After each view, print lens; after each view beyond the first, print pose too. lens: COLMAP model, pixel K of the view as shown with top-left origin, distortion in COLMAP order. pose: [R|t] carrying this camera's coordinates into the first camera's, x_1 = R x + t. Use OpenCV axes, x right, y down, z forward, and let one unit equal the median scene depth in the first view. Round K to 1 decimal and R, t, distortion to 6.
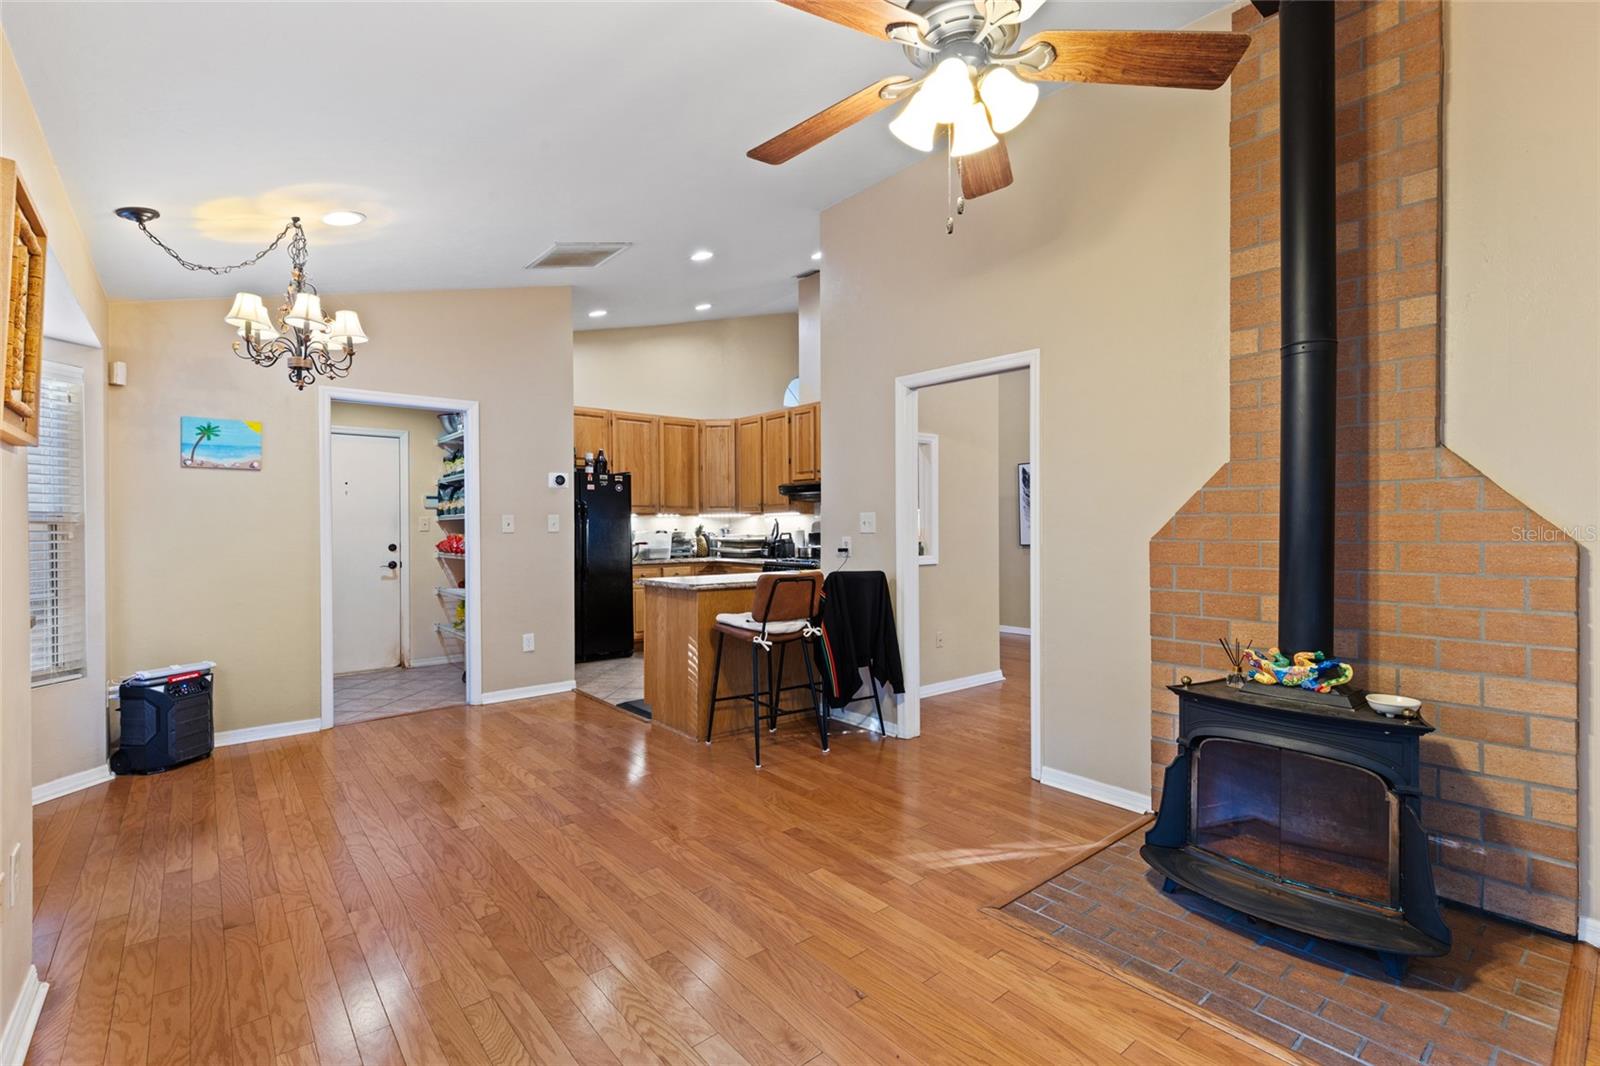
lens RADIAL K [[732.3, 0, 803.3], [0, 732.3, 533.4], [0, 0, 1]] dist [0.006622, 0.000456]
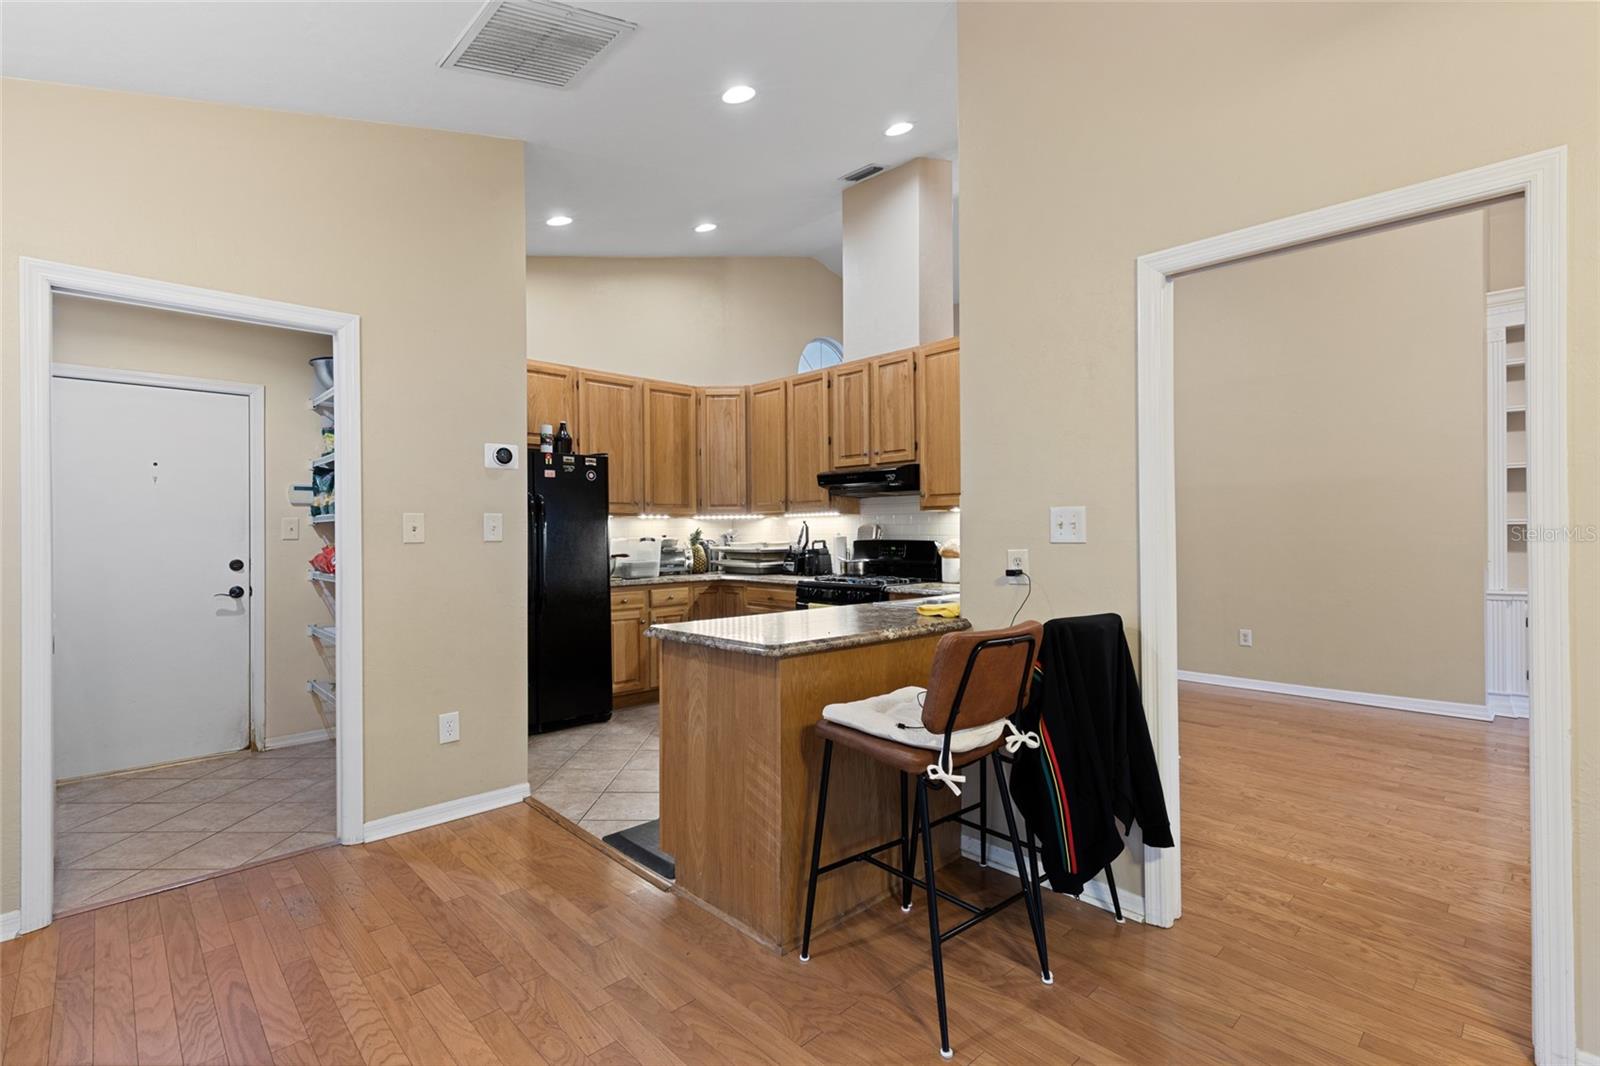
lens RADIAL K [[732.3, 0, 797.6], [0, 732.3, 528.8], [0, 0, 1]] dist [0.006622, 0.000456]
pose [[0.997881, -0.001186, 0.065051, -0.106866], [0.002056, 0.999909, -0.013299, -0.002957], [-0.065029, 0.013404, 0.997793, 0.313708]]
